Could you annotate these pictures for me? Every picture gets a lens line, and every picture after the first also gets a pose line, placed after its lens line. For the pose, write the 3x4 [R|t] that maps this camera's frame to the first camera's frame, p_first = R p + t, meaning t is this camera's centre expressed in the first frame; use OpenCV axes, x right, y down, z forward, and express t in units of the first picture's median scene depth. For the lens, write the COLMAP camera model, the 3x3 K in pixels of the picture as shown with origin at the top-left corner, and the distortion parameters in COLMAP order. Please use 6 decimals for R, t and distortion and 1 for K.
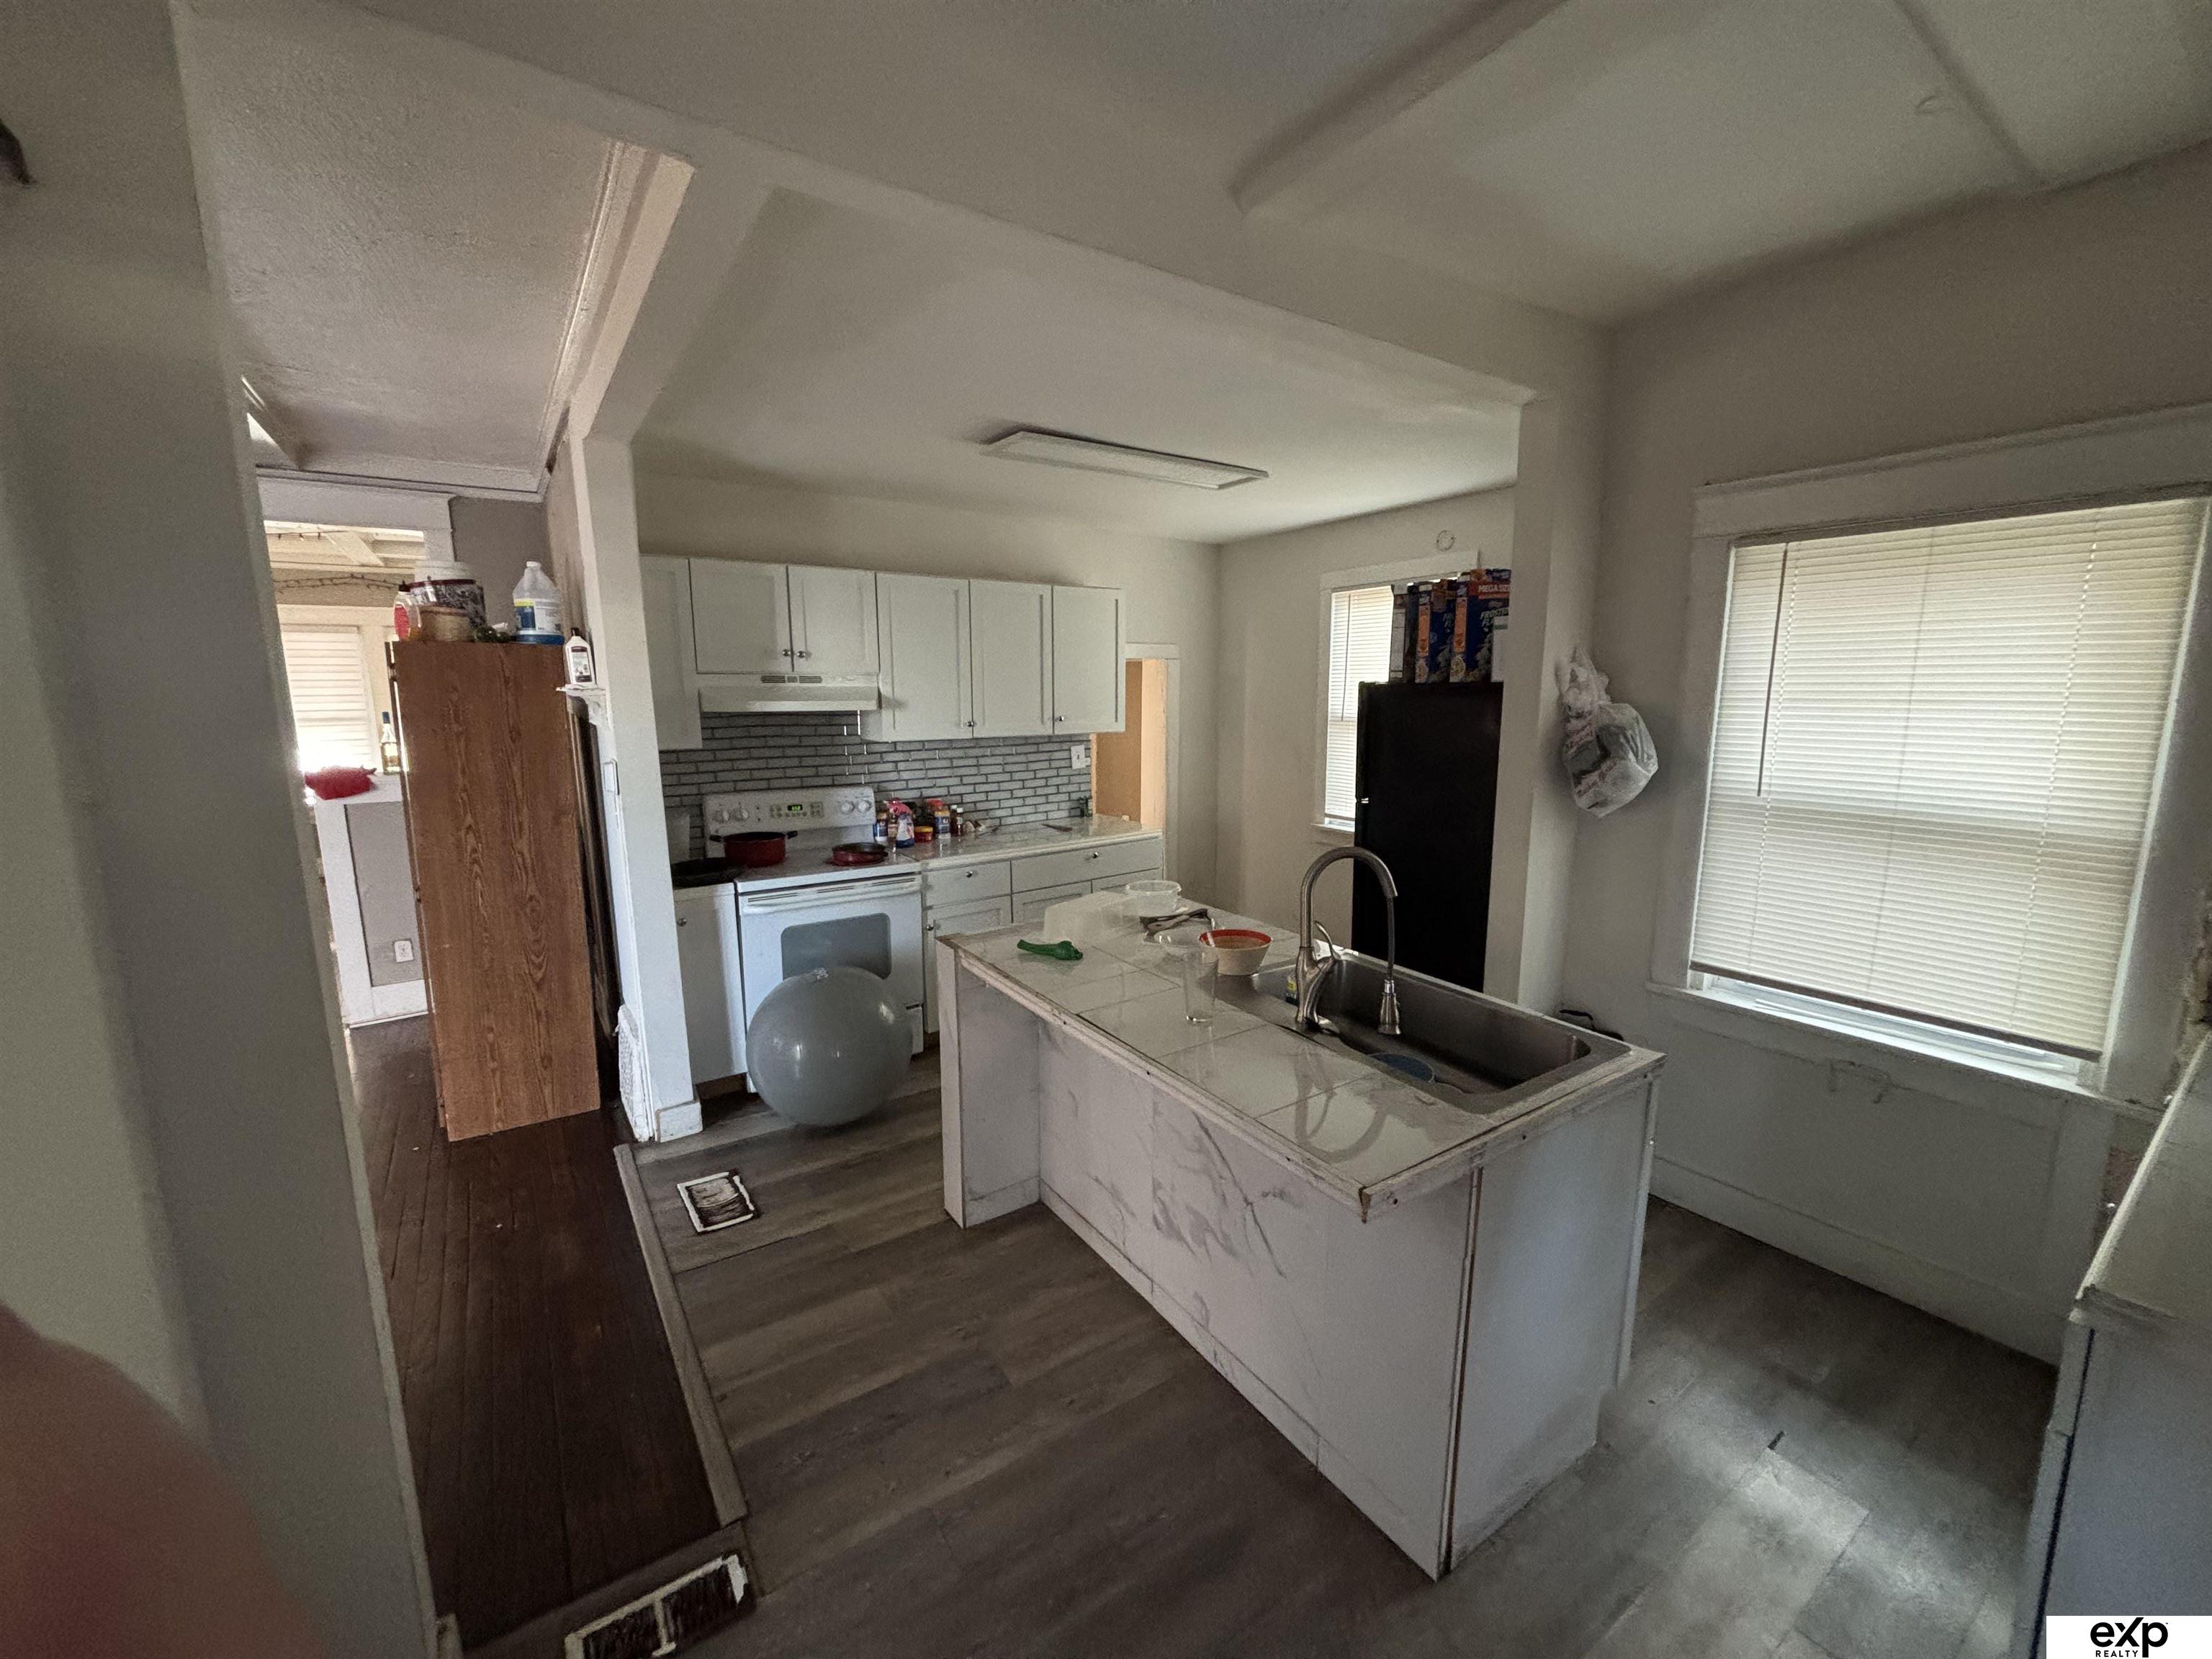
lens RADIAL K [[894.4, 0, 1091.5], [0, 894.4, 820.5], [0, 0, 1]] dist [-0.003507, -0.000130]
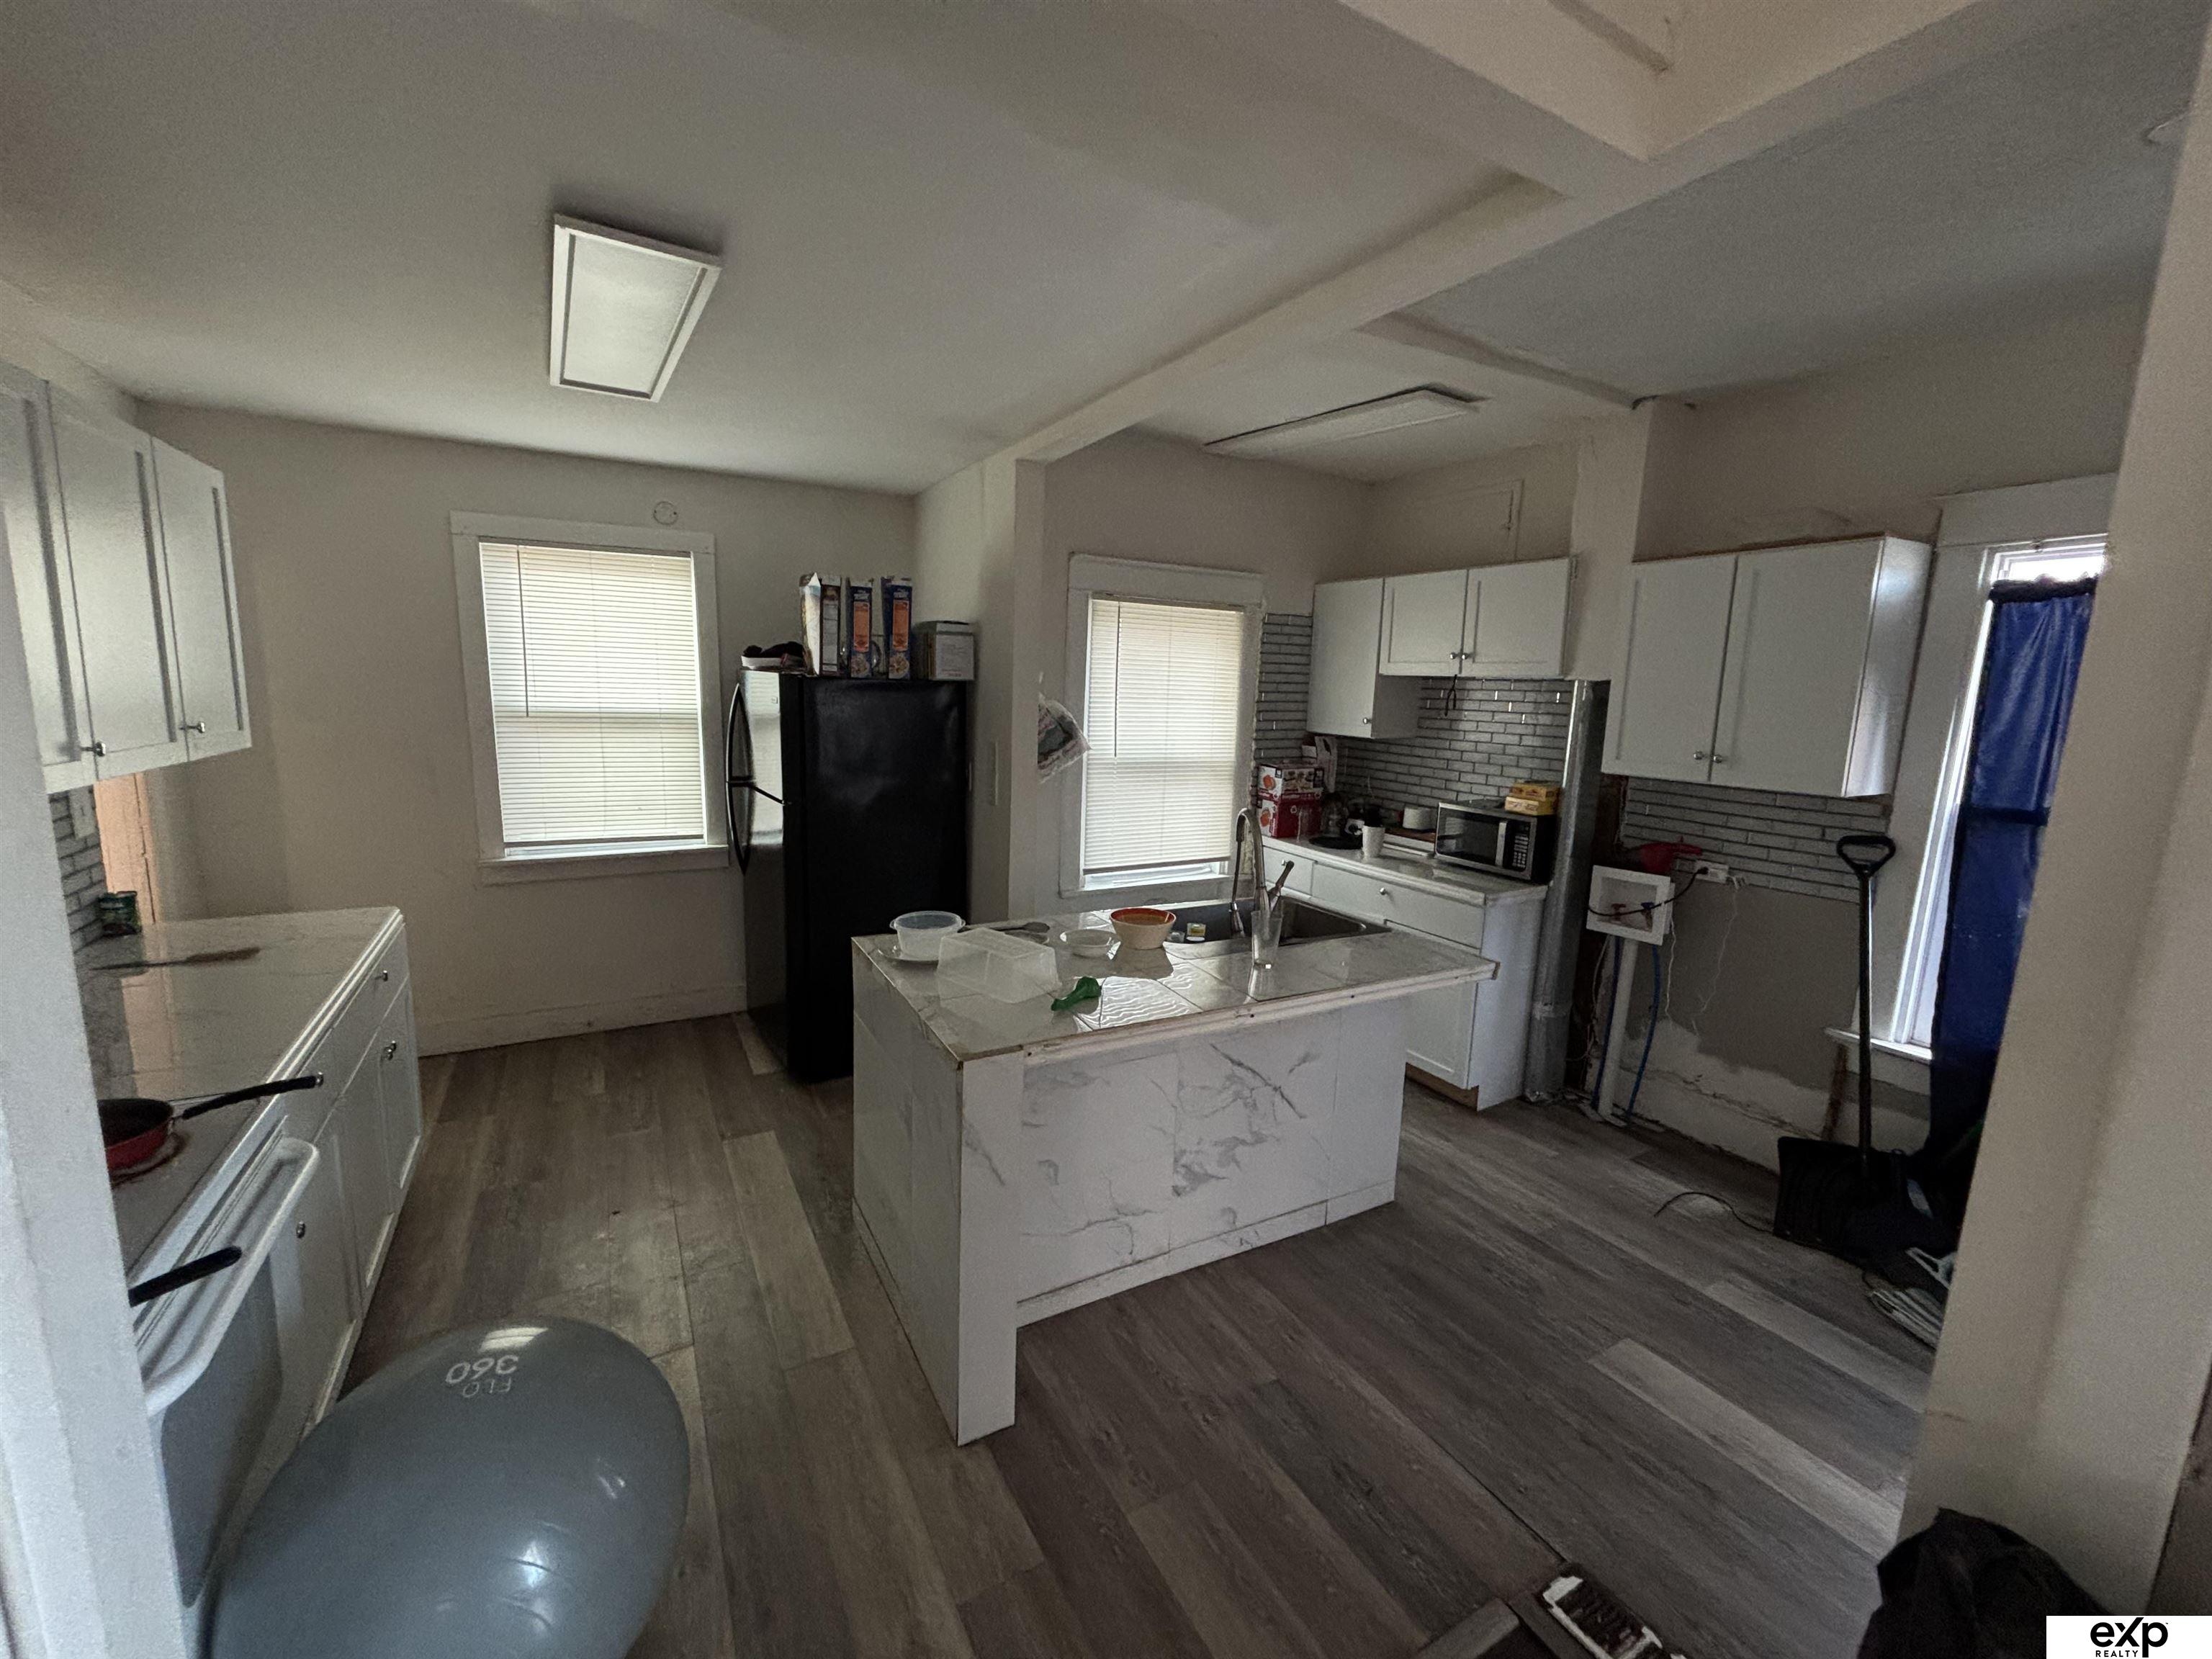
lens RADIAL K [[894.4, 0, 1099.0], [0, 894.4, 829.1], [0, 0, 1]] dist [-0.003507, -0.000130]
pose [[0.060048, -0.149192, 0.986983, -1.020720], [0.120308, 0.982641, 0.141216, -0.151506], [-0.990919, 0.110263, 0.076954, 1.063902]]
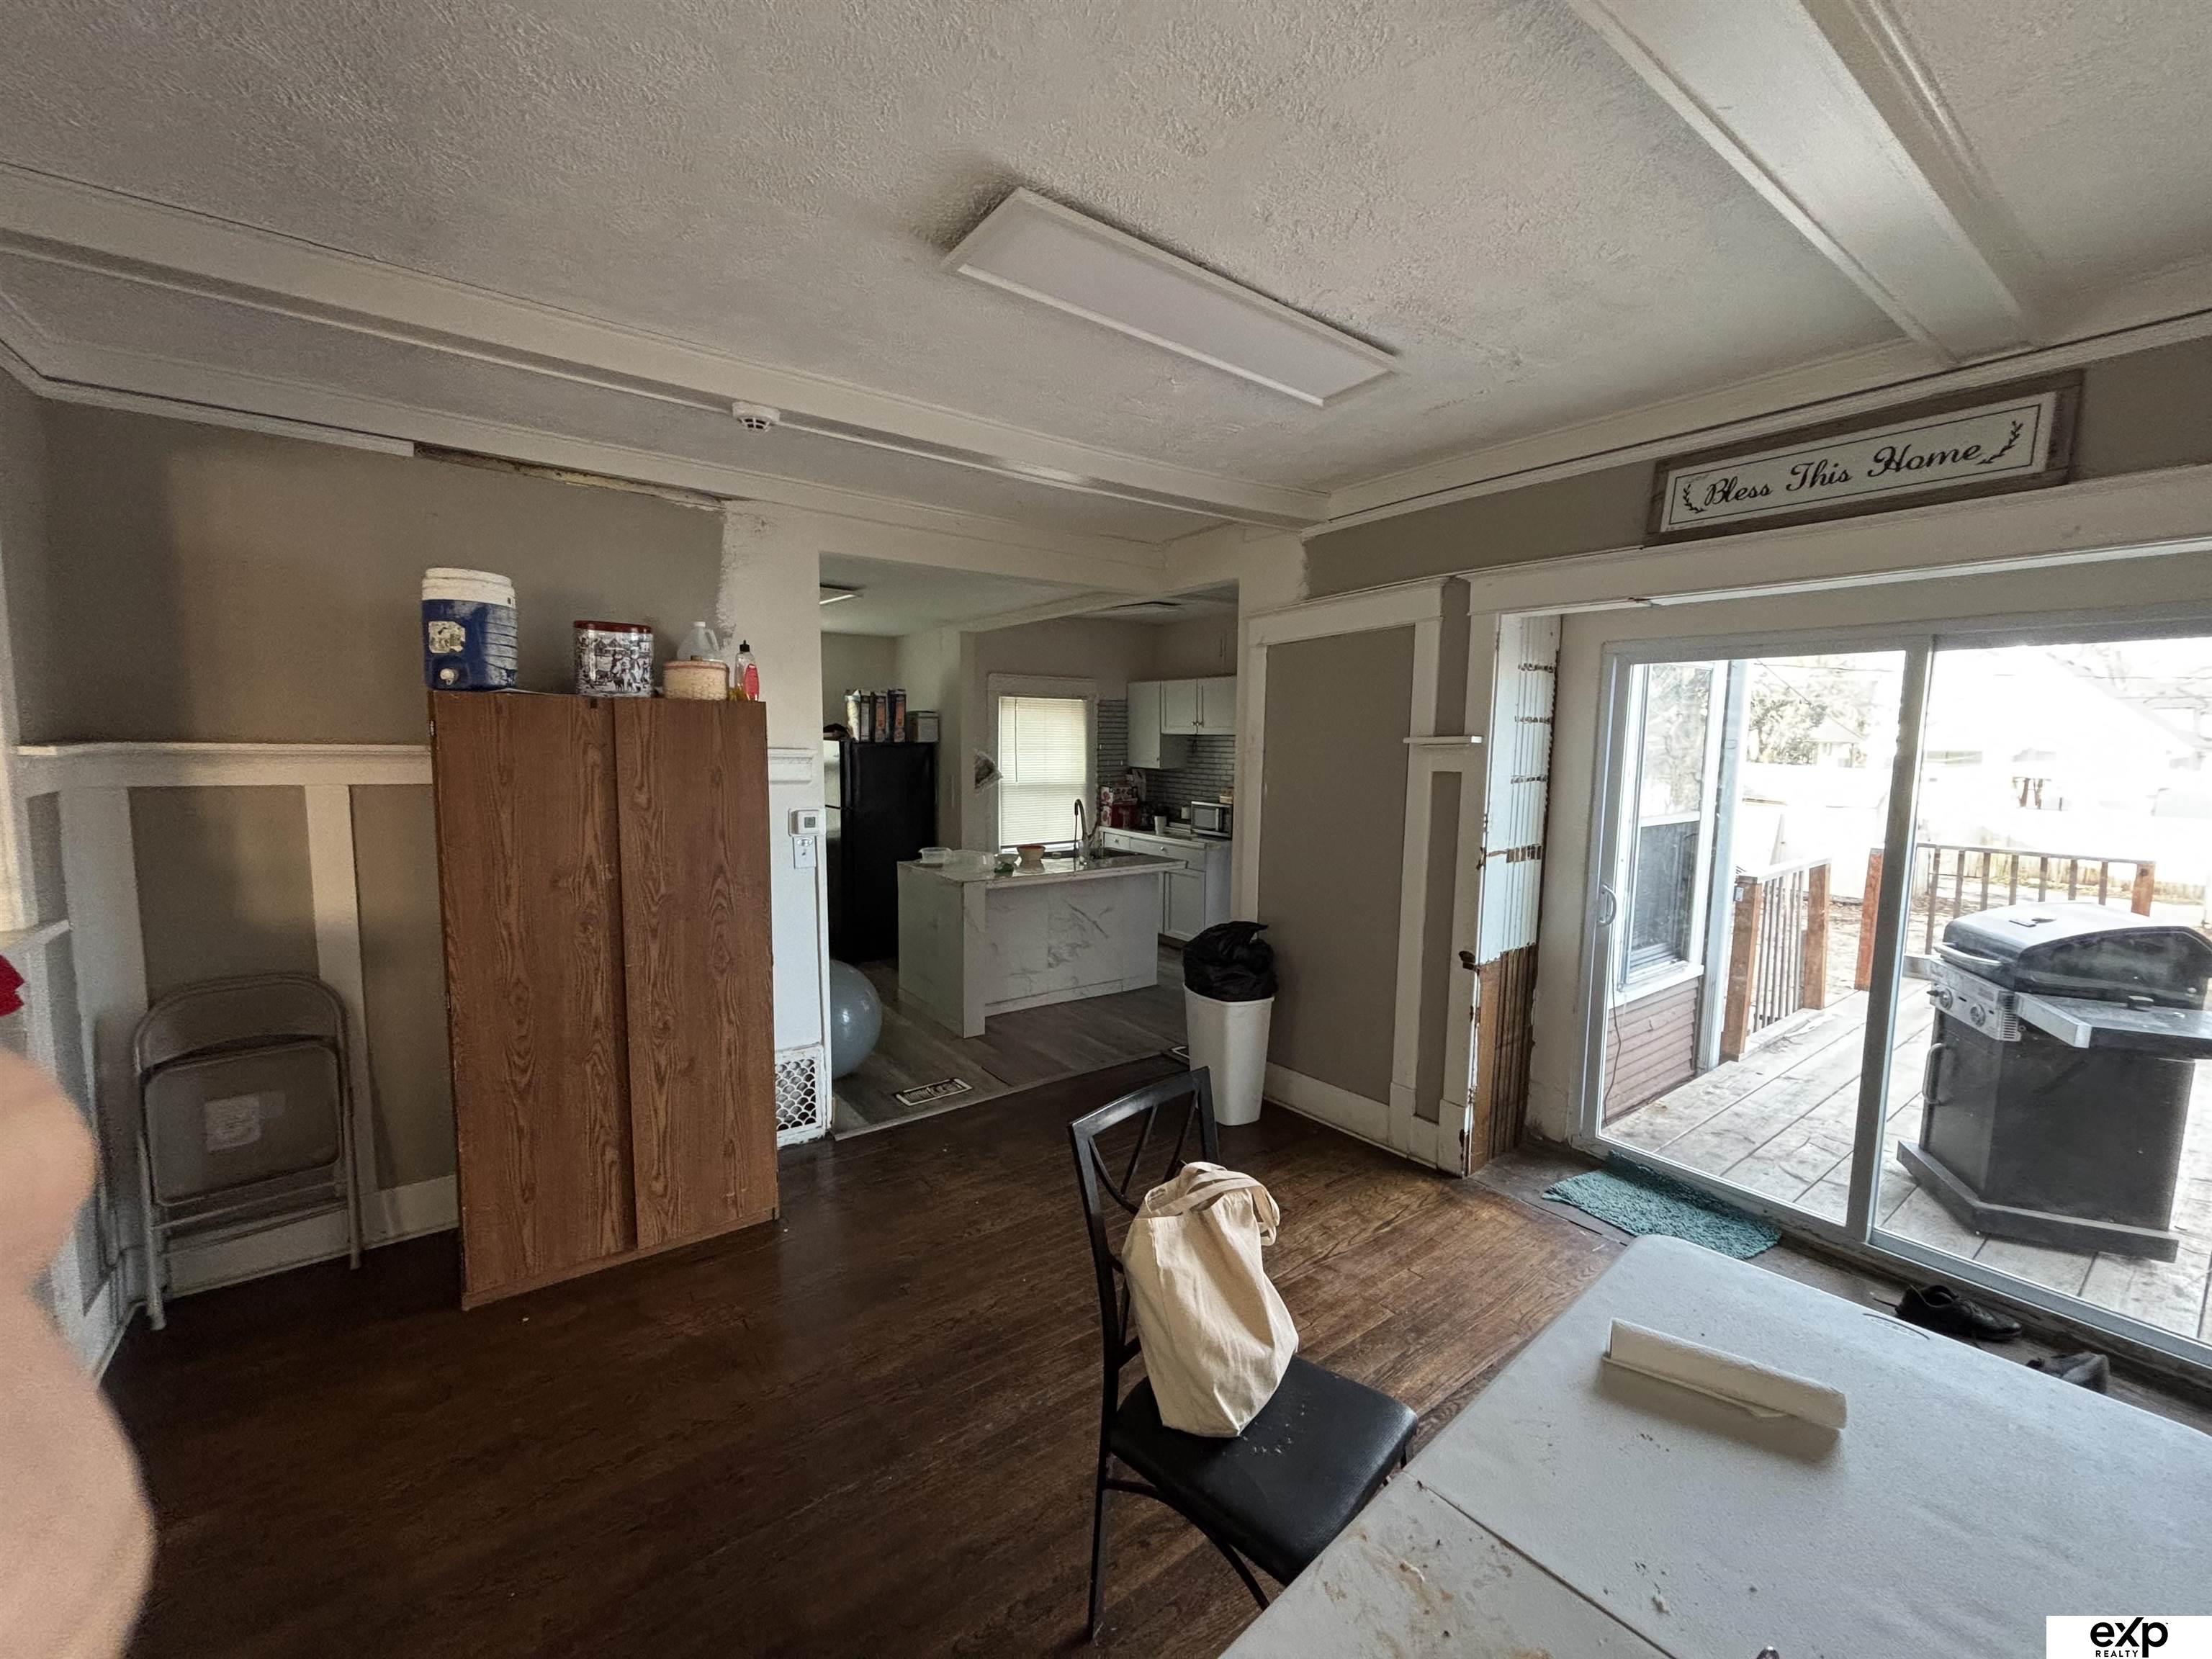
lens RADIAL K [[894.4, 0, 1115.7], [0, 894.4, 830.8], [0, 0, 1]] dist [-0.003507, -0.000130]
pose [[-0.068642, -0.098854, 0.992732, -2.573095], [0.141631, 0.984035, 0.107781, -0.162549], [-0.987537, 0.148000, -0.053546, 0.994182]]
